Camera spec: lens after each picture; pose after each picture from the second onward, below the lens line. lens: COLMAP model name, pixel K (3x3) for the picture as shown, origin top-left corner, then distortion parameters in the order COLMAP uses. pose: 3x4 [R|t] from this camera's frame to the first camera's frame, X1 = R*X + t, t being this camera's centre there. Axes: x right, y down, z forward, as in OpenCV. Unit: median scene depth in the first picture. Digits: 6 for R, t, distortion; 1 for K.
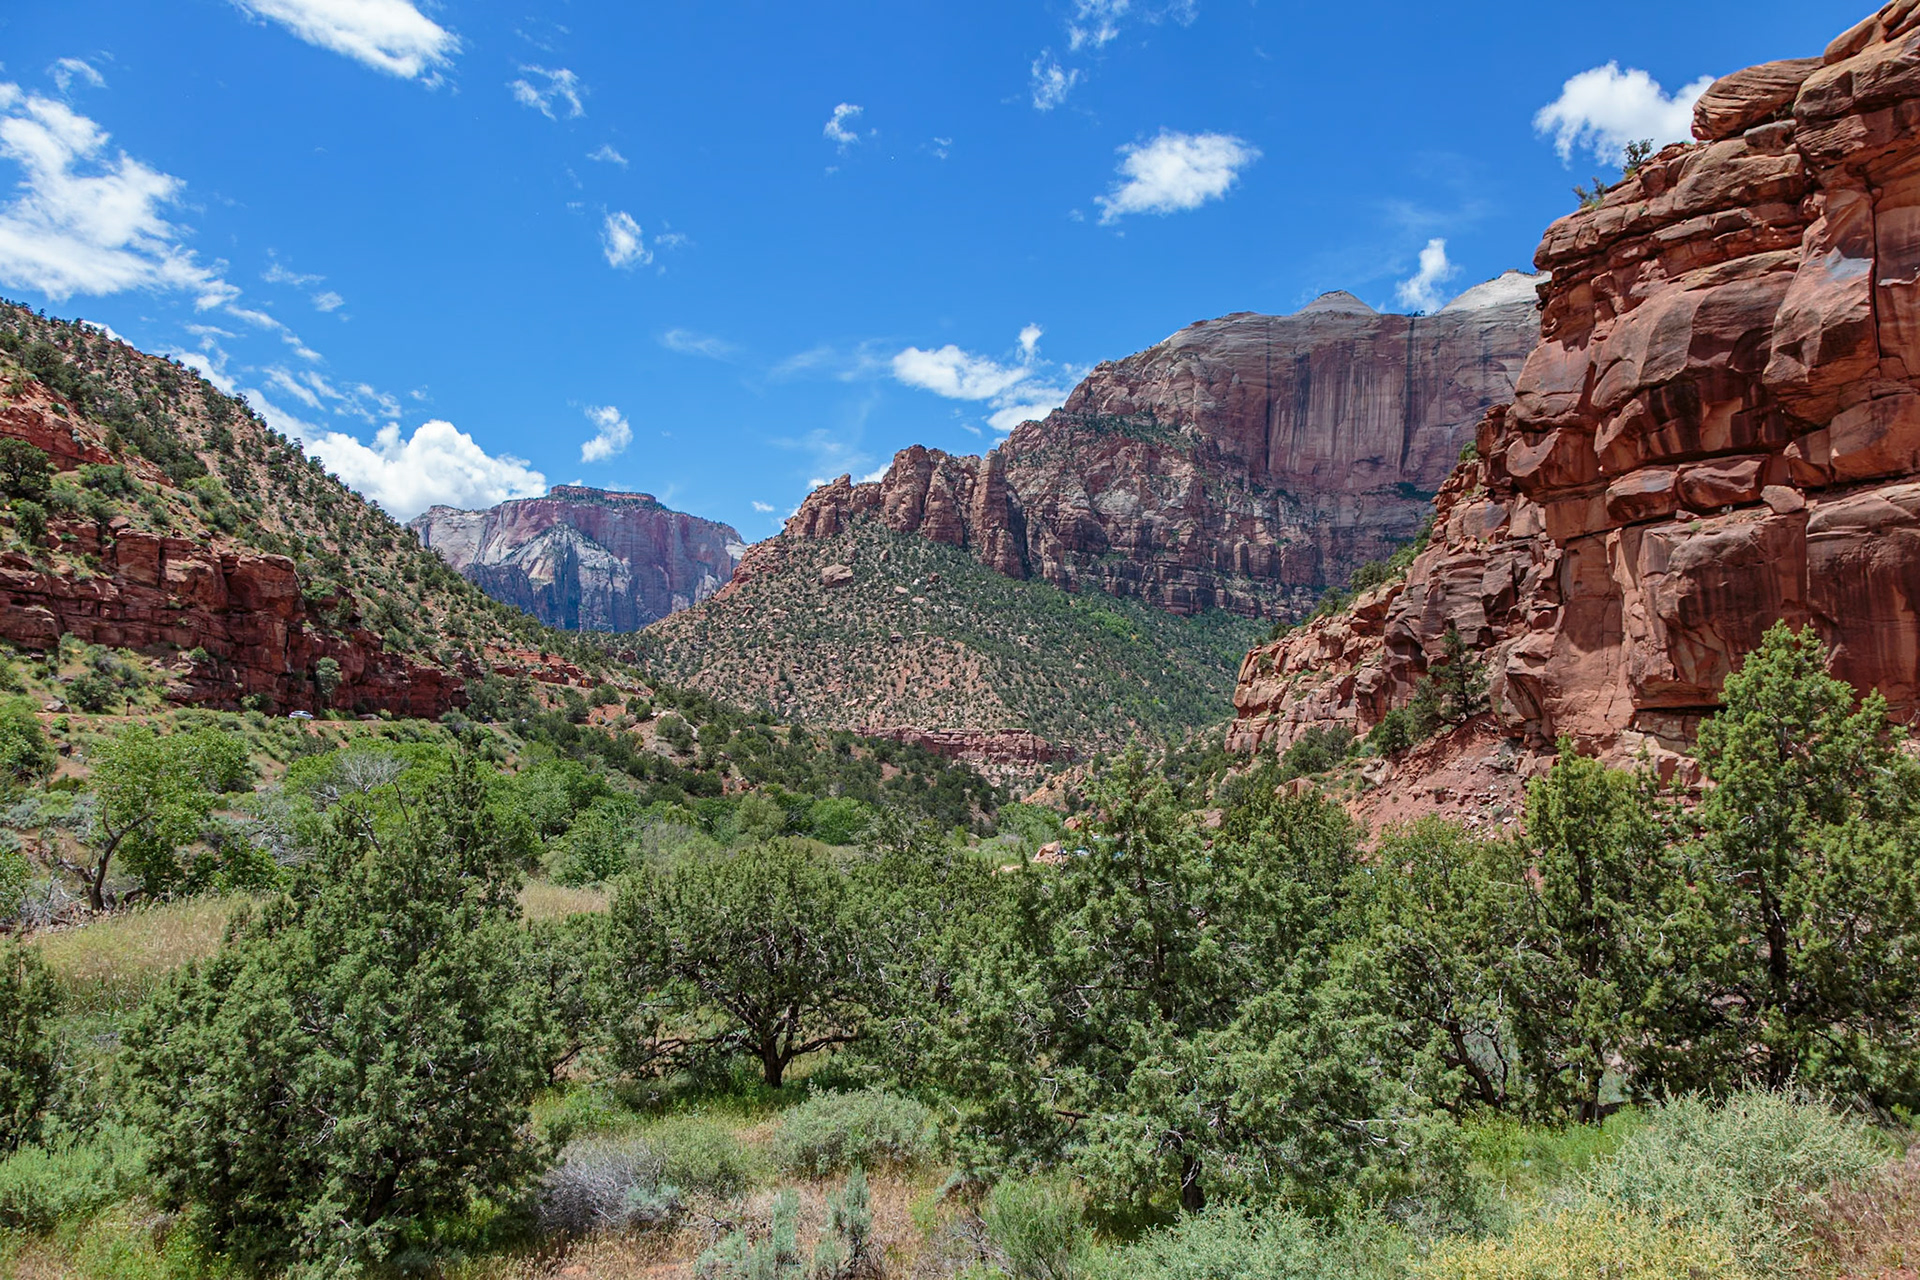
lens RADIAL K [[1259.8, 0, 967.1], [0, 1259.8, 644.9], [0, 0, 1]] dist [-0.001911, 0.002232]
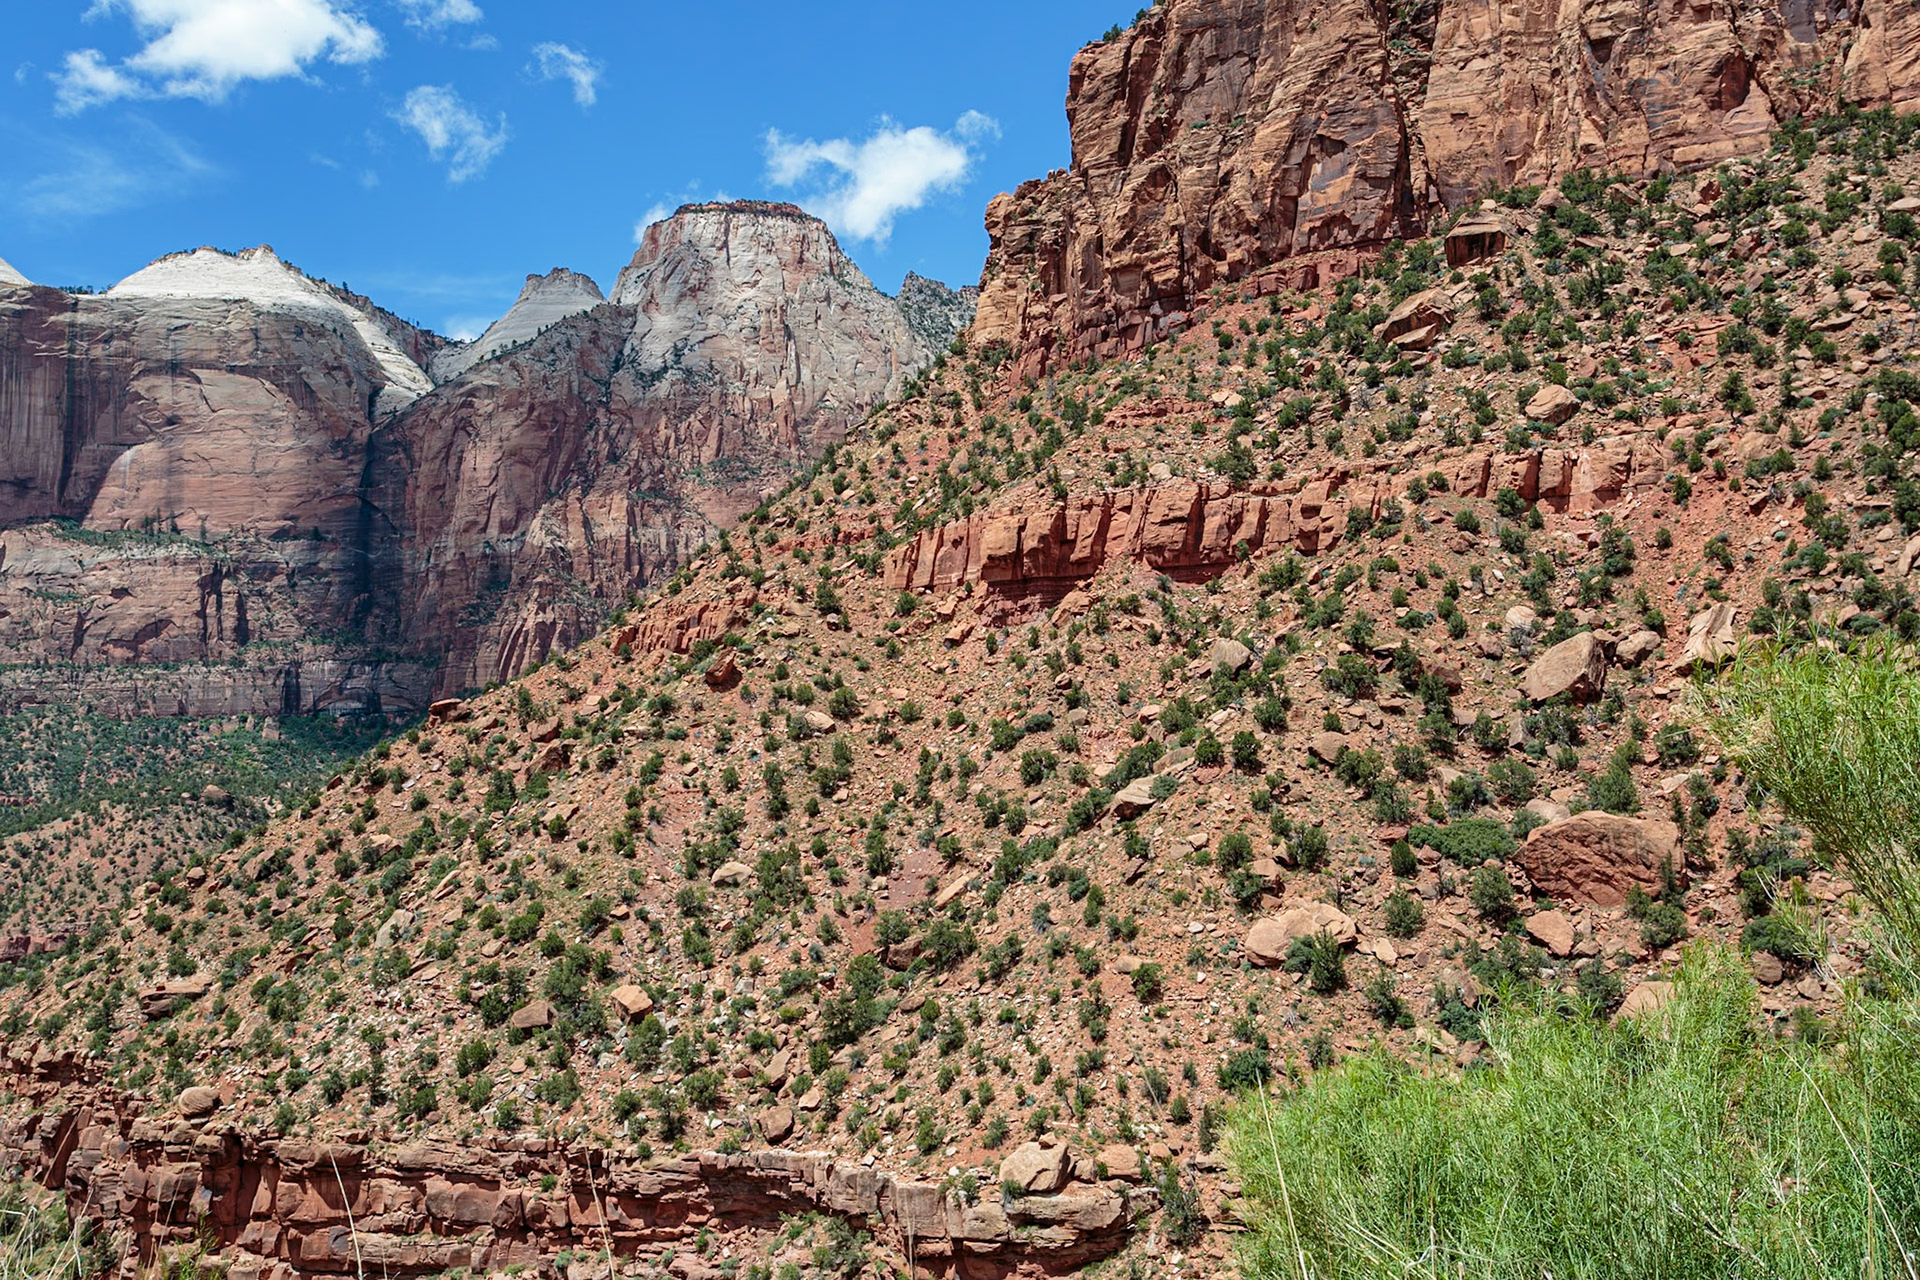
lens RADIAL K [[1787.7, 0, 953.4], [0, 1787.7, 658.4], [0, 0, 1]] dist [0.002421, 0.000000]
pose [[0.699249, -0.002581, 0.714874, -0.050787], [-0.001506, 0.999986, 0.005083, -0.063023], [-0.714877, -0.004630, 0.699235, -0.141349]]
